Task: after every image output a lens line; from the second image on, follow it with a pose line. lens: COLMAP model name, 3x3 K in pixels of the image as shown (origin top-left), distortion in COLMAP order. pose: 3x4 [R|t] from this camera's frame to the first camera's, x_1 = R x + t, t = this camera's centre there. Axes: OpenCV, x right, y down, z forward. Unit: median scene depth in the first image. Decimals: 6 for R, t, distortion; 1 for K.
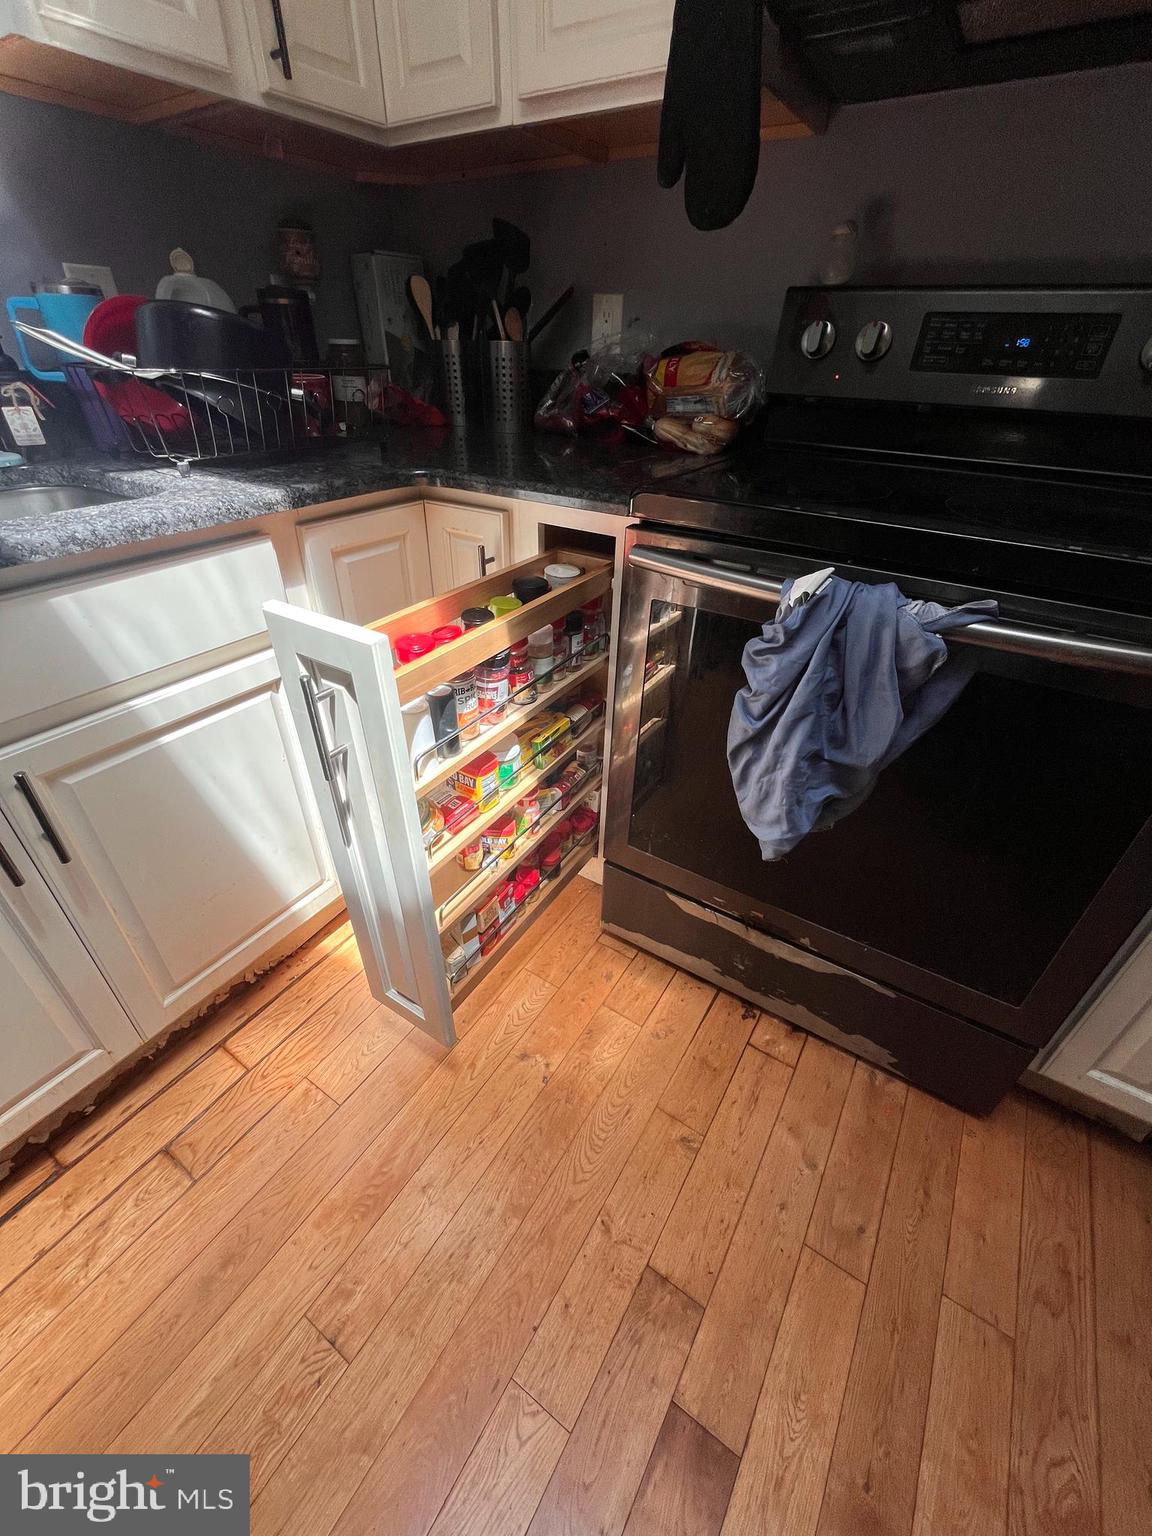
lens RADIAL K [[627.4, 0, 573.4], [0, 627.4, 759.3], [0, 0, 1]] dist [-0.001338, -0.000010]
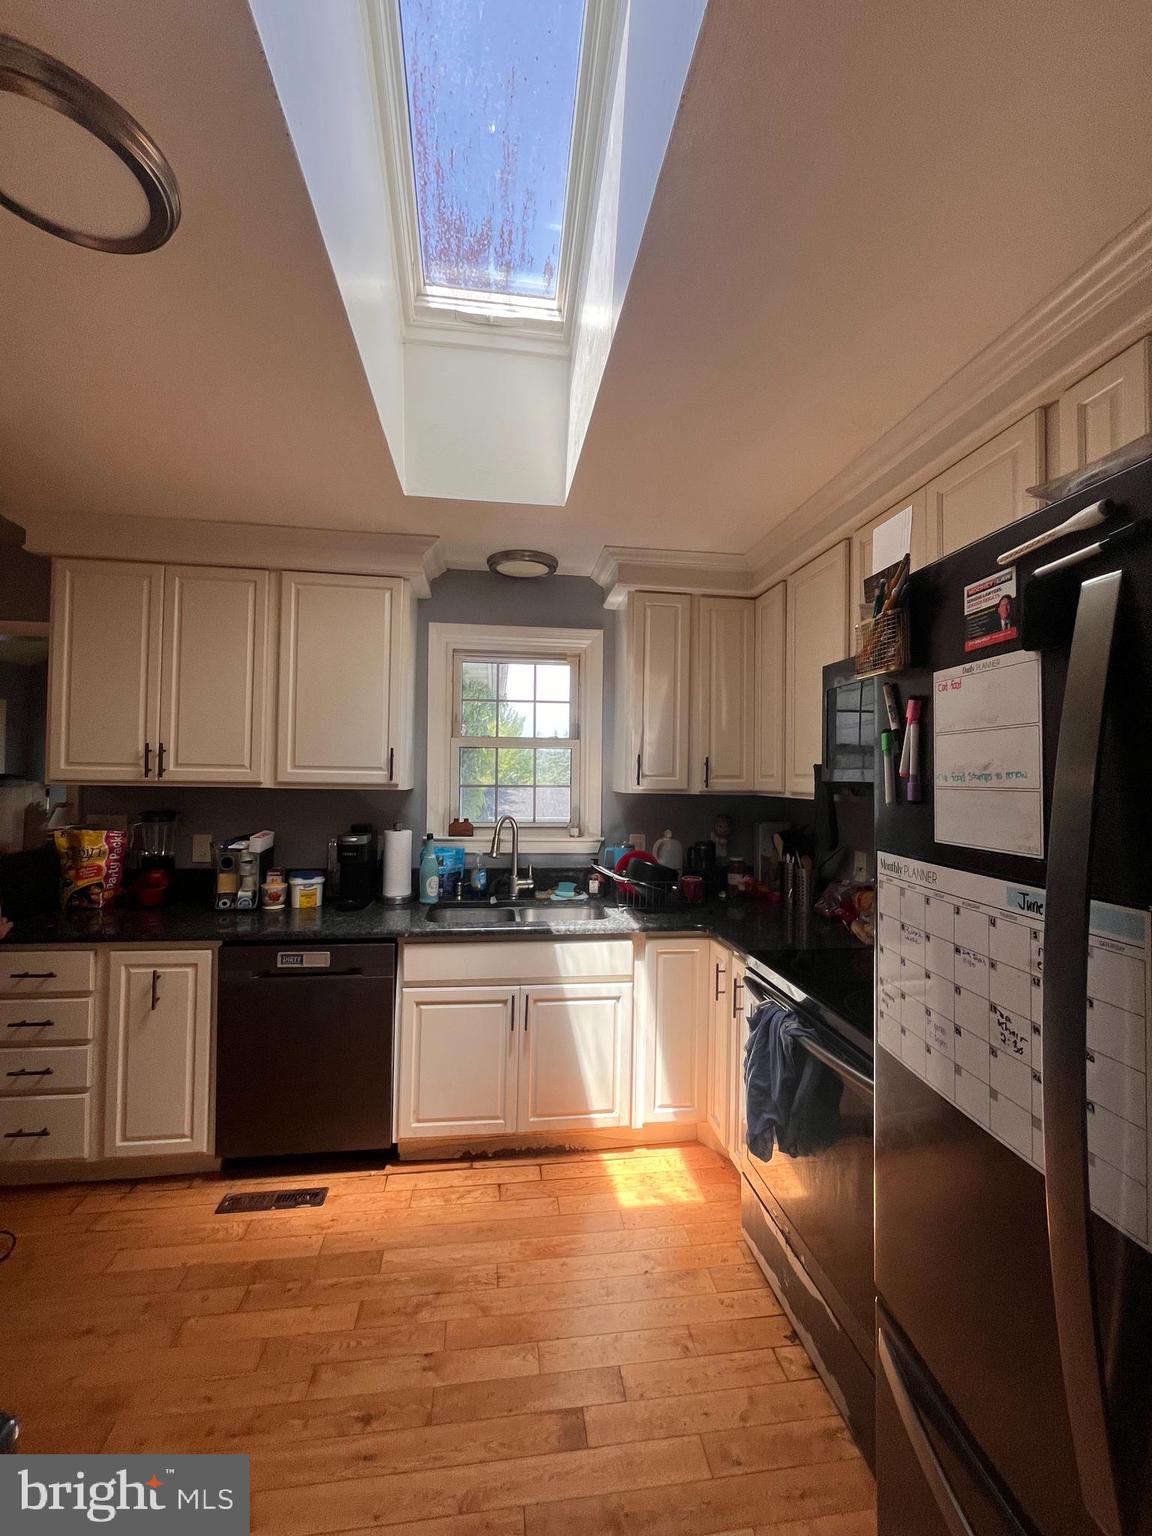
lens RADIAL K [[619.6, 0, 576.0], [0, 619.6, 768.0], [0, 0, 1]] dist [-0.000955, -0.000050]
pose [[0.649203, -0.016987, -0.760425, 1.252129], [-0.425493, 0.820575, -0.381590, 0.129778], [0.630468, 0.571286, 0.525493, -0.854888]]
